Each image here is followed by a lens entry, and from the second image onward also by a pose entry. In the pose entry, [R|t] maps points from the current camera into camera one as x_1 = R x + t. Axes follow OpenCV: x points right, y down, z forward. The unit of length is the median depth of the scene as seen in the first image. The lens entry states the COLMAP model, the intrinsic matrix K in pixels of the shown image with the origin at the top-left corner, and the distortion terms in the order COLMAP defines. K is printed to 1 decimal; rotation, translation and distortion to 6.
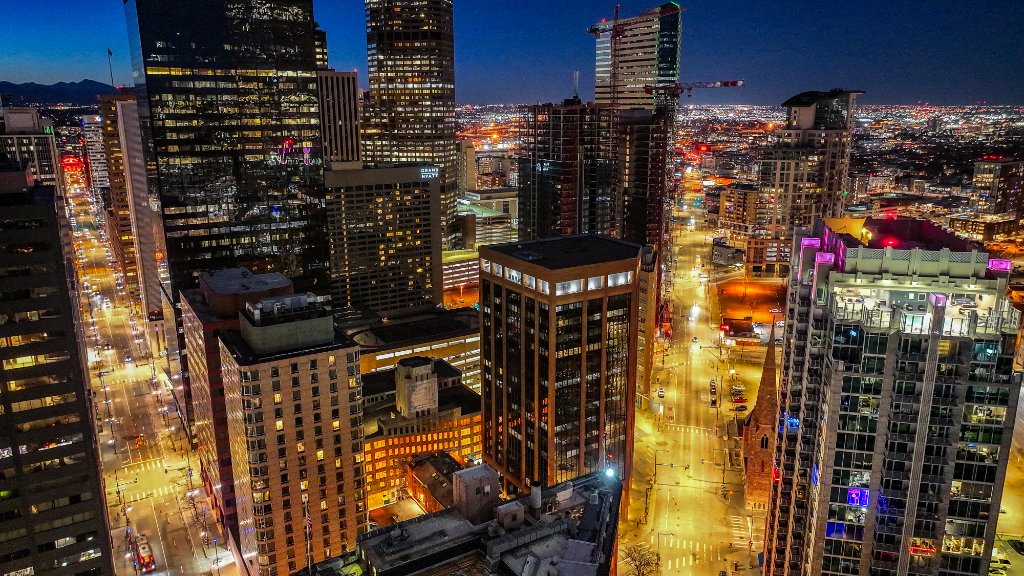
lens RADIAL K [[716.3, 0, 512.0], [0, 716.3, 288.0], [0, 0, 1]] dist [0.003416, 0.003924]
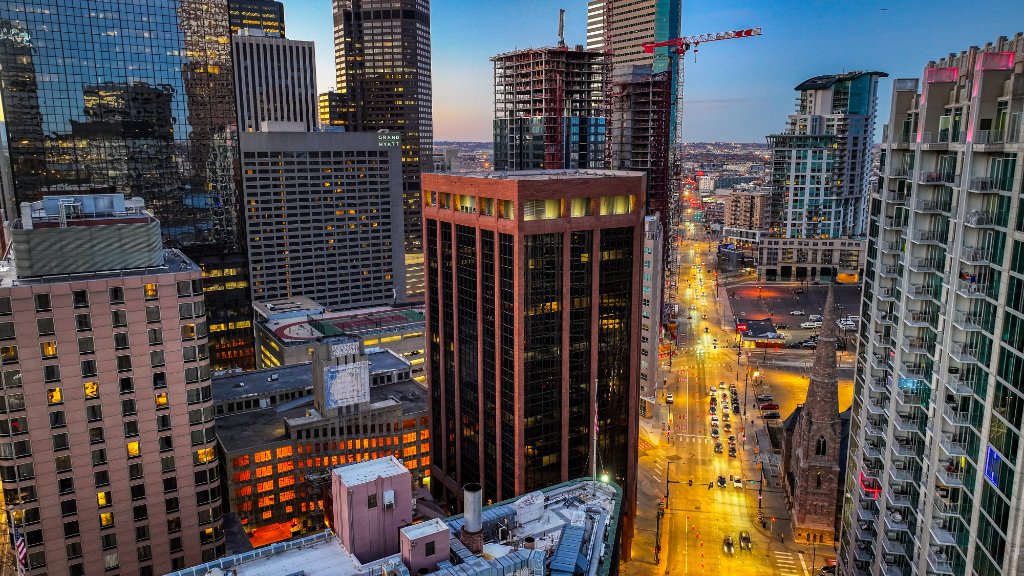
lens RADIAL K [[716.3, 0, 512.0], [0, 716.3, 288.0], [0, 0, 1]] dist [0.003416, 0.003924]
pose [[0.999981, -0.001265, 0.006023, 0.030016], [0.001602, 0.998414, -0.056277, 0.073424], [-0.005942, 0.056286, 0.998397, 0.211448]]
